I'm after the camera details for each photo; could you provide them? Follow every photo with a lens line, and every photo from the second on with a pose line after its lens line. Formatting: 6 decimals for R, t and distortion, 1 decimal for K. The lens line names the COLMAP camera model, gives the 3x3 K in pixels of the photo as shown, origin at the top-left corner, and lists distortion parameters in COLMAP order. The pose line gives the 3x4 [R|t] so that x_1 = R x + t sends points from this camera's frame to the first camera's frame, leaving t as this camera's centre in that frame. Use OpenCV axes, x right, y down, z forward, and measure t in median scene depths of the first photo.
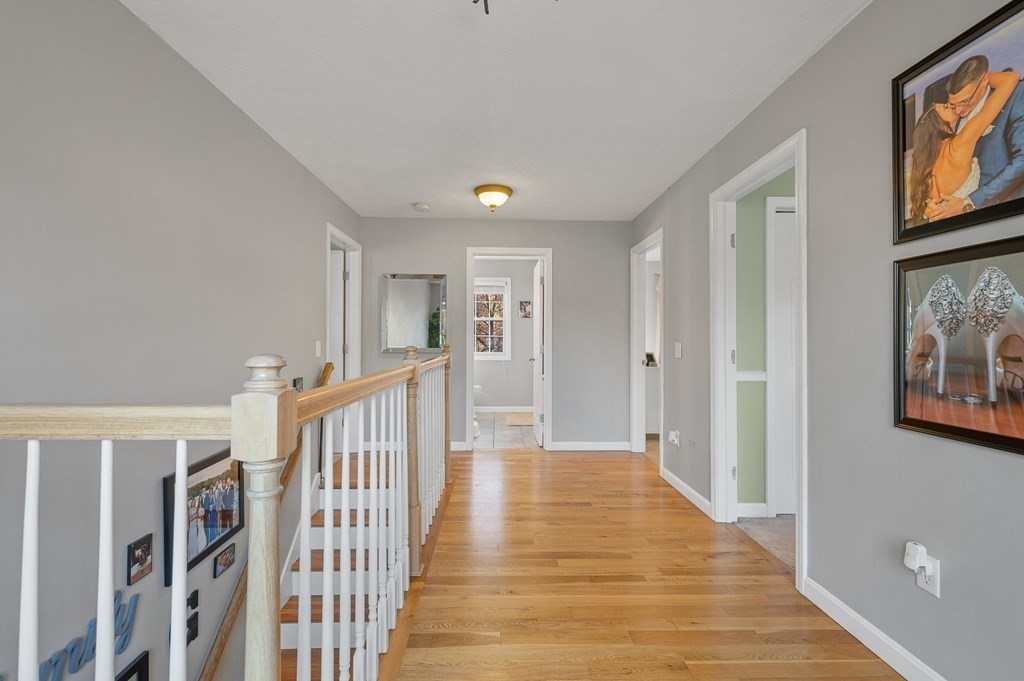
lens RADIAL K [[431.8, 0, 508.5], [0, 431.8, 340.6], [0, 0, 1]] dist [0.000021, -0.000075]
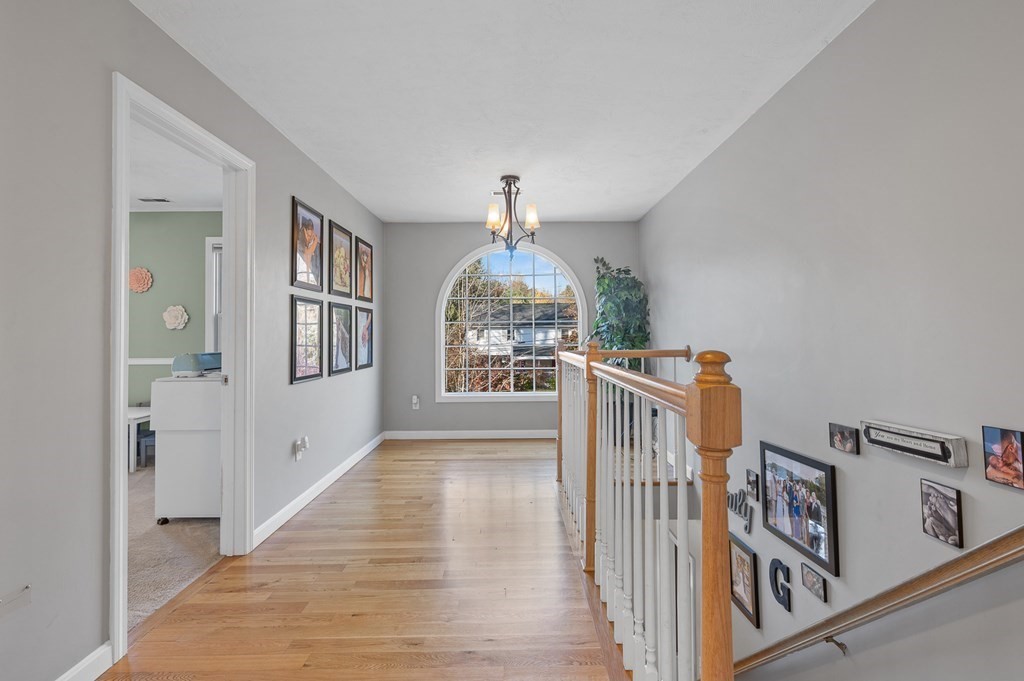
lens RADIAL K [[458.9, 0, 506.6], [0, 458.9, 331.7], [0, 0, 1]] dist [0.000252, 0.000411]
pose [[-0.999037, 0.004122, 0.043675, -0.071705], [0.003484, 0.999886, -0.014686, 0.004453], [-0.043731, -0.014520, -0.998938, 2.065016]]
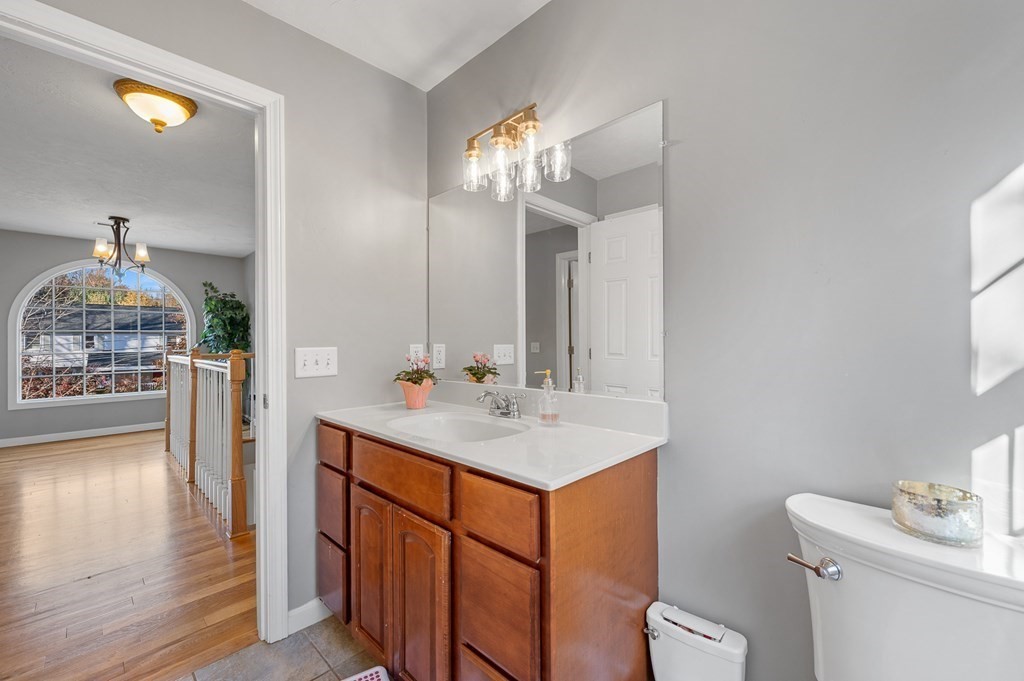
lens RADIAL K [[417.0, 0, 510.3], [0, 417.0, 340.1], [0, 0, 1]] dist [-0.000108, -0.000336]
pose [[-0.721132, -0.001474, -0.692796, -0.016220], [0.005844, 0.999949, -0.008211, 0.004260], [0.692773, -0.009970, -0.721087, 2.668198]]
